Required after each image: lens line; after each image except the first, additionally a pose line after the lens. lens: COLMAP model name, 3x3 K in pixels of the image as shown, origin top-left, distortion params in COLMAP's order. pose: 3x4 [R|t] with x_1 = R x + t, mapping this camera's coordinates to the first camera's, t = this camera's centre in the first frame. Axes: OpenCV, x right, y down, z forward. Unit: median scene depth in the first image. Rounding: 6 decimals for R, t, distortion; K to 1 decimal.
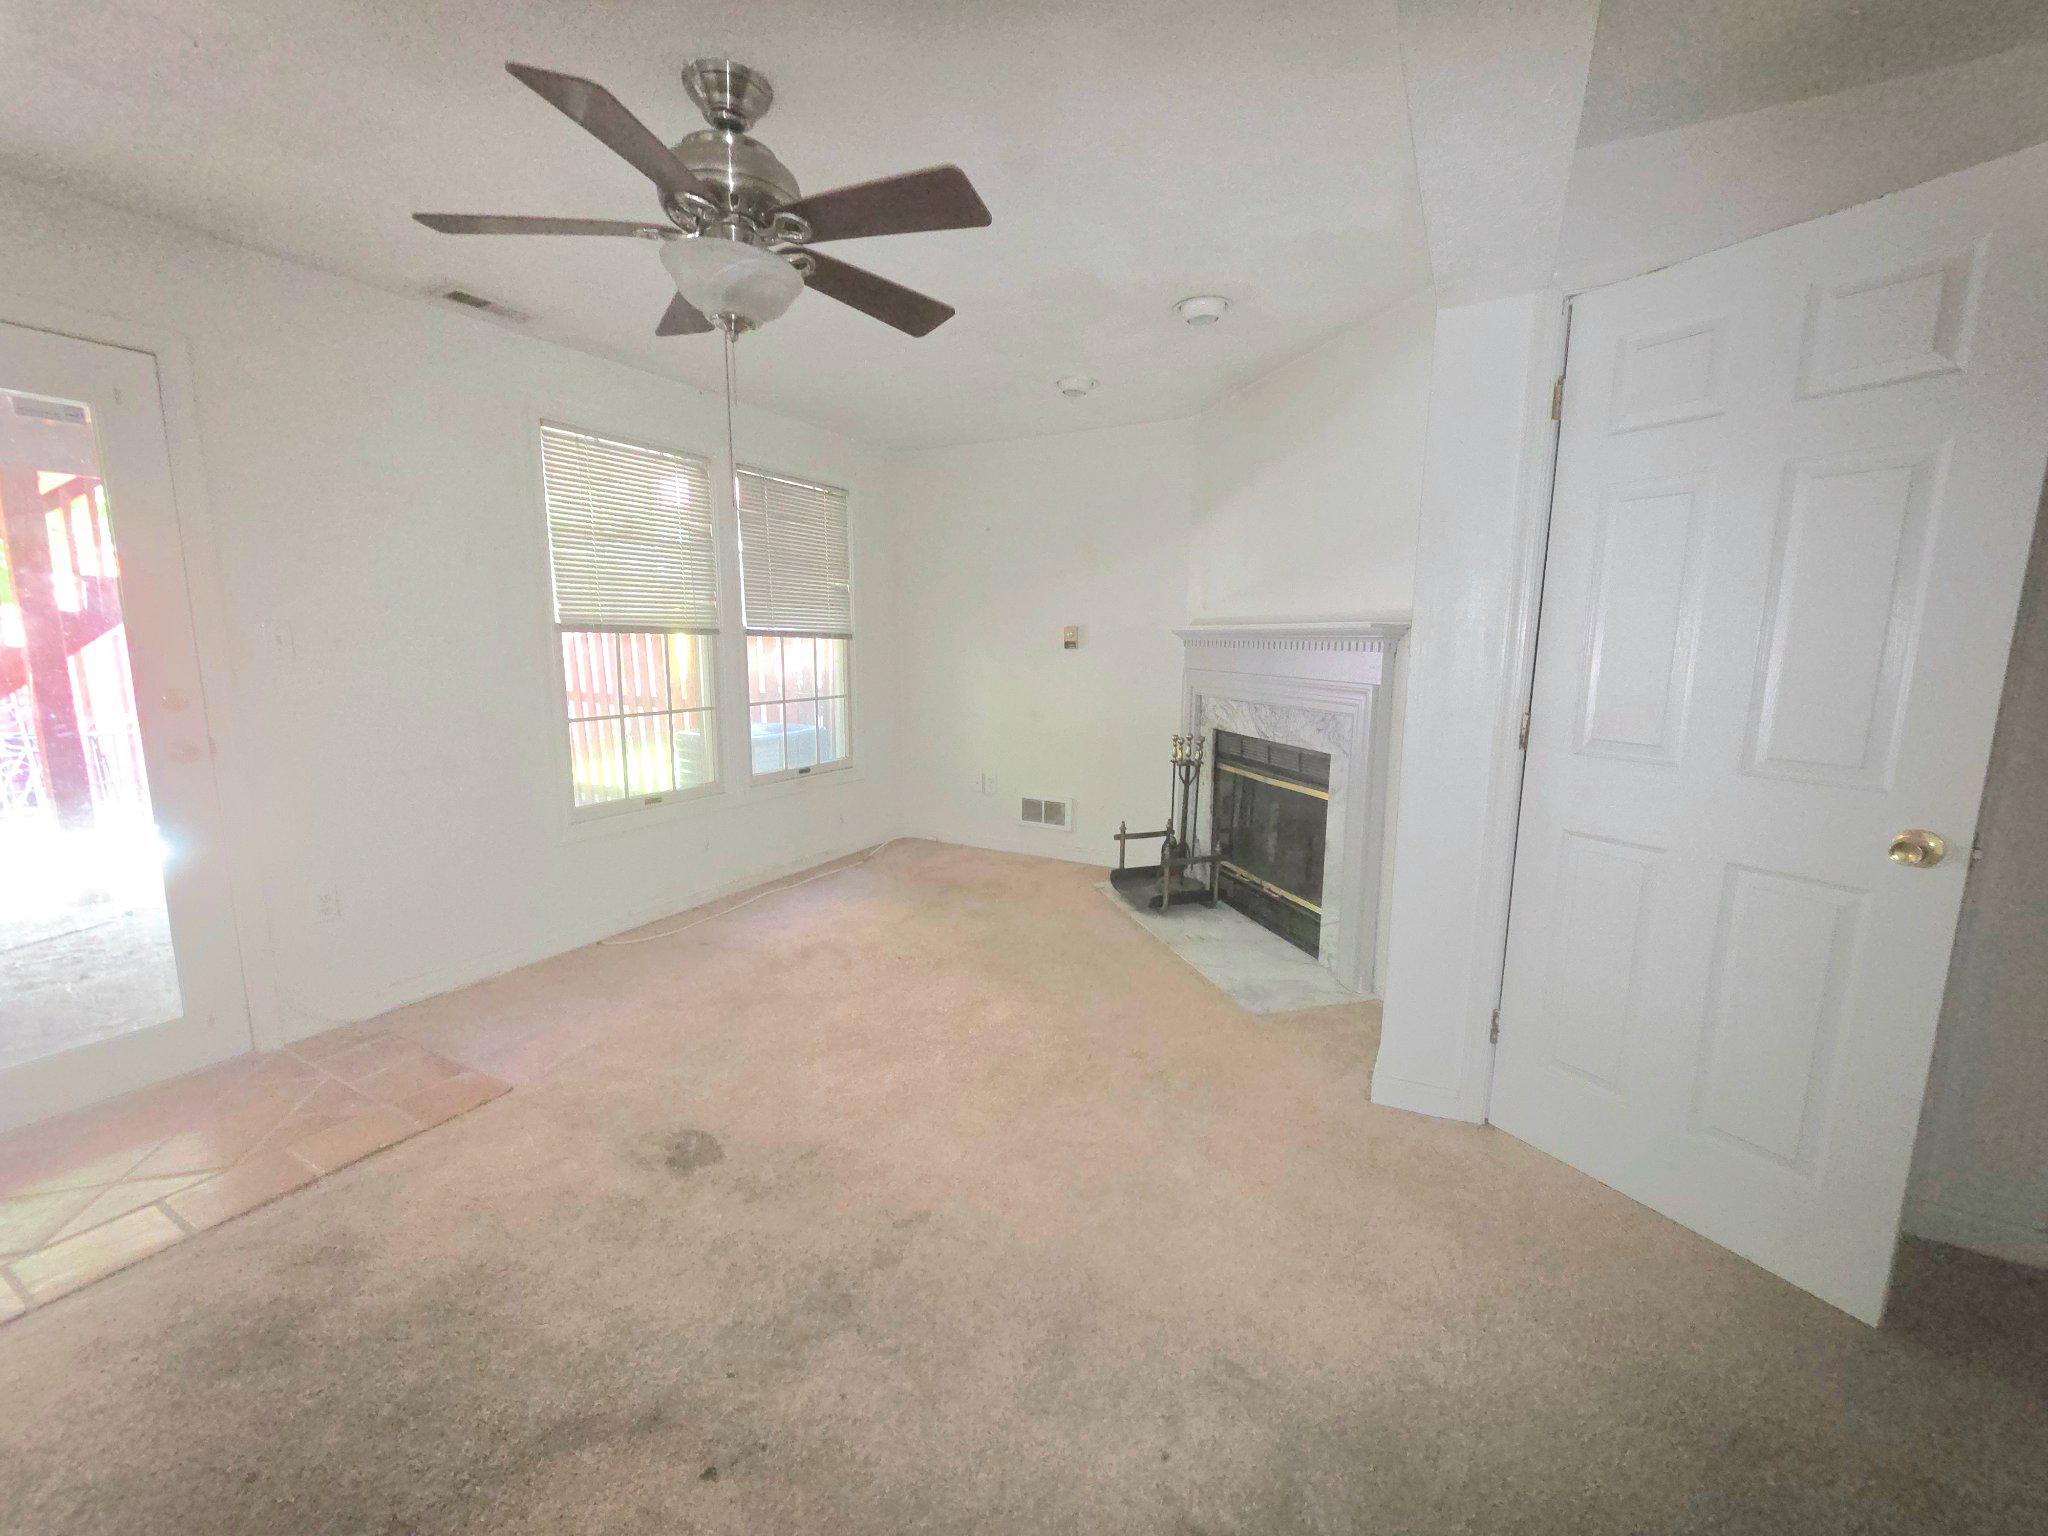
lens RADIAL K [[841.3, 0, 1024.0], [0, 841.3, 768.0], [0, 0, 1]] dist [0.000919, 0.000192]
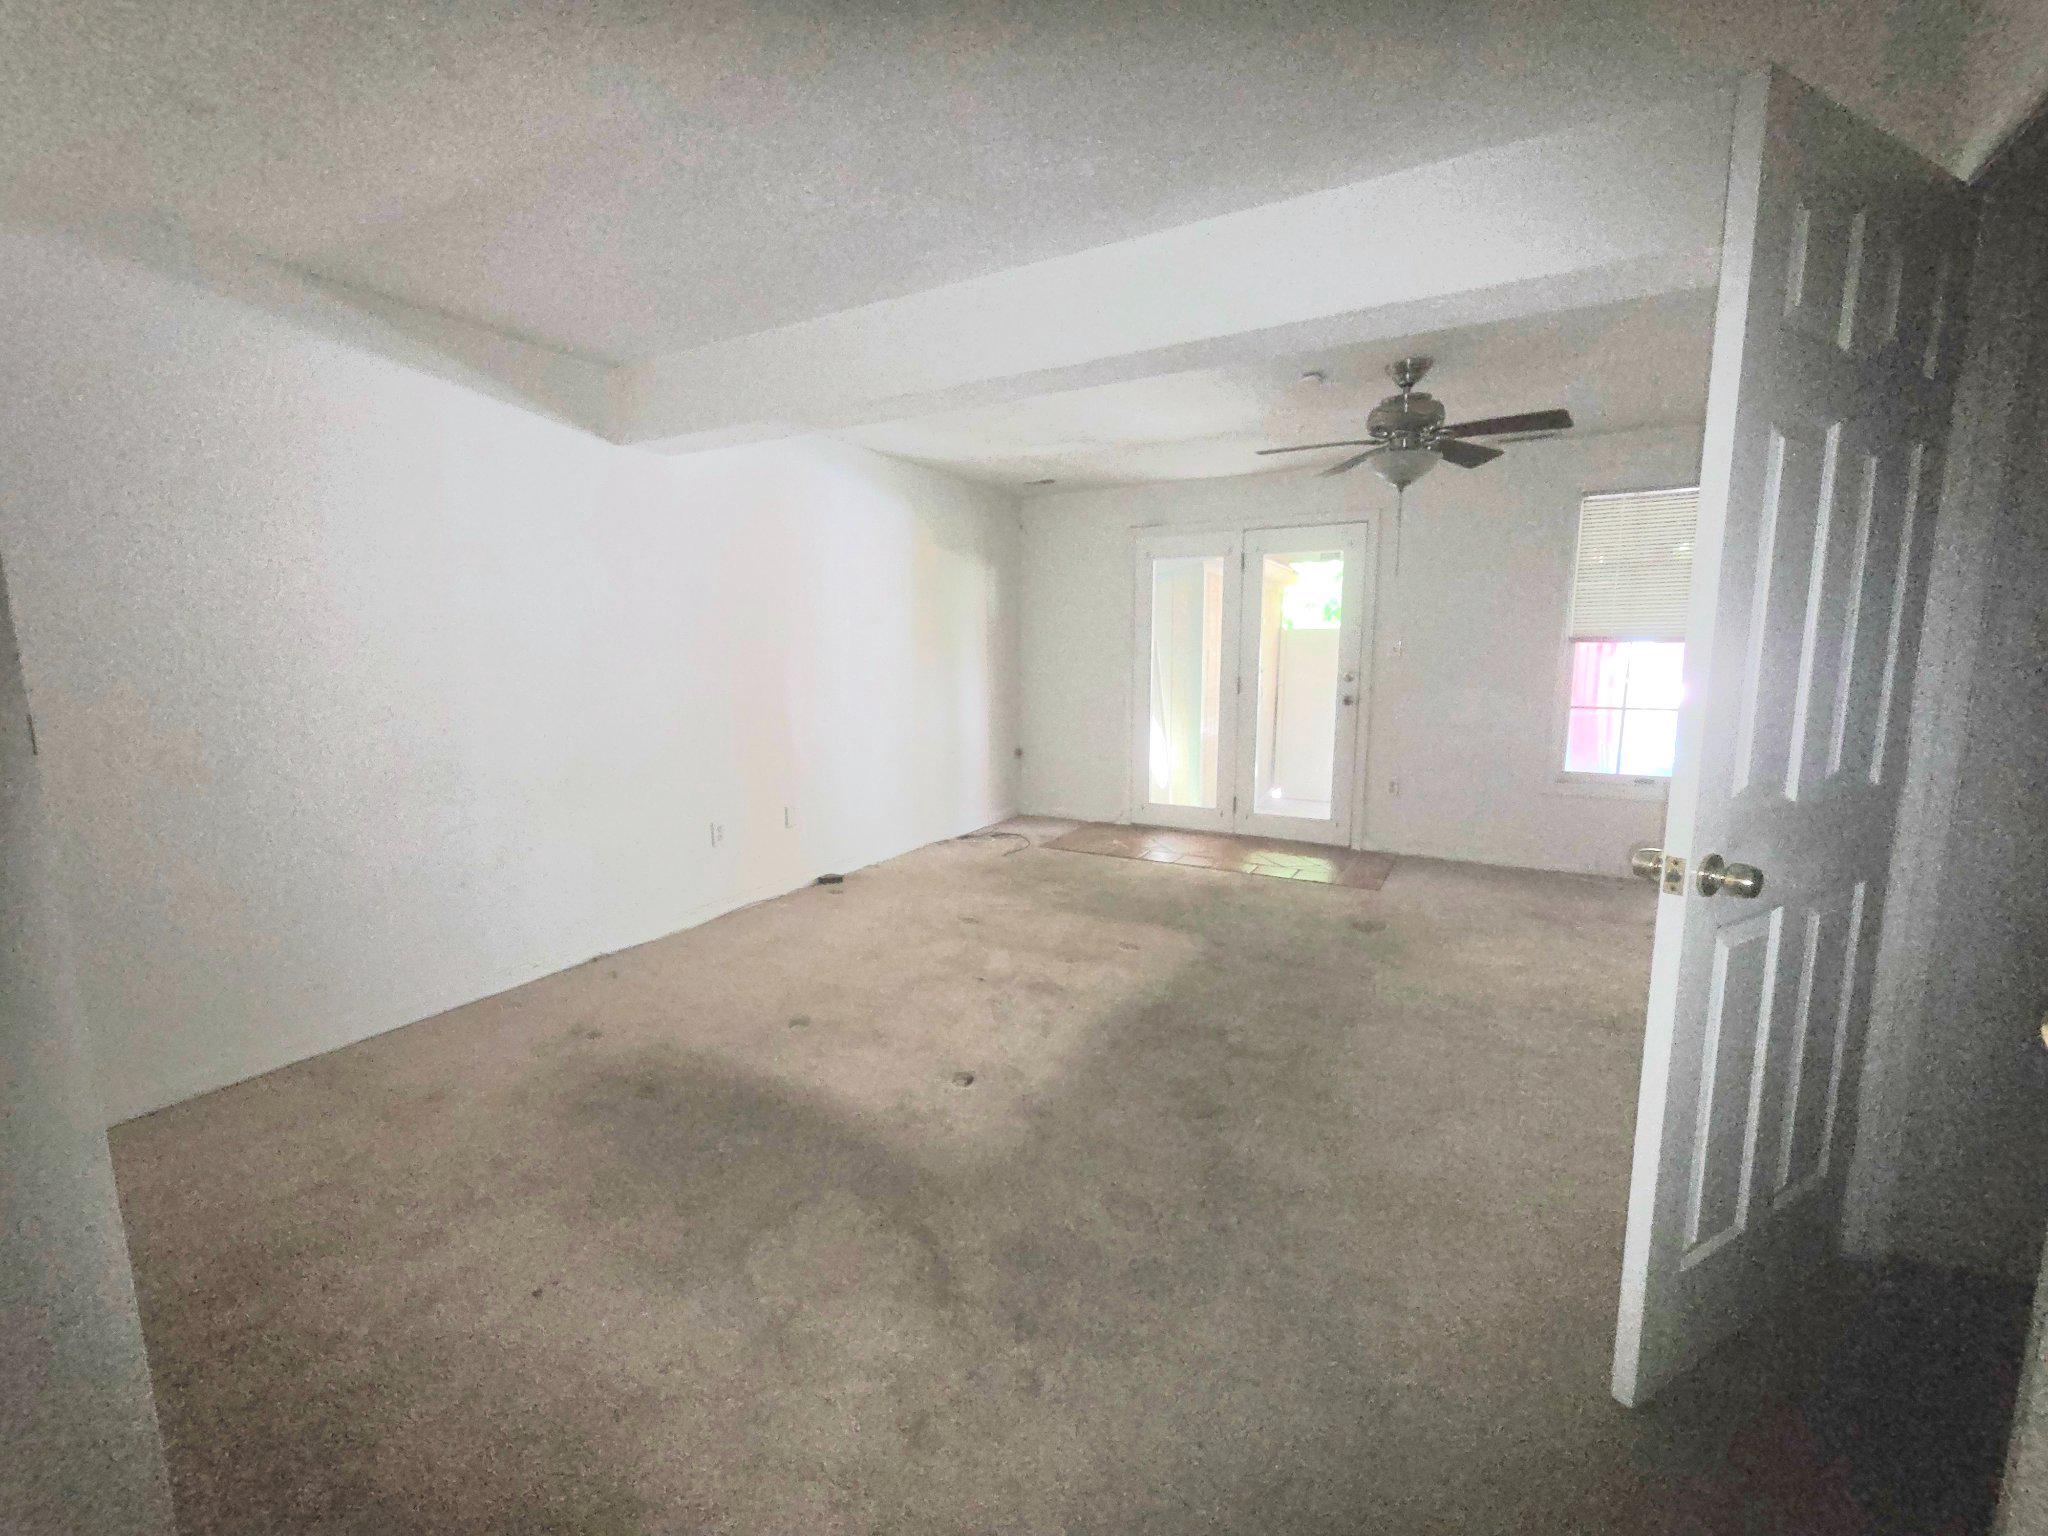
lens RADIAL K [[841.3, 0, 1024.0], [0, 841.3, 768.0], [0, 0, 1]] dist [0.000919, 0.000192]
pose [[-0.020418, 0.140147, -0.989920, 1.392115], [-0.149846, 0.978514, 0.141623, -0.031449], [0.988499, 0.151227, 0.001021, 0.203285]]
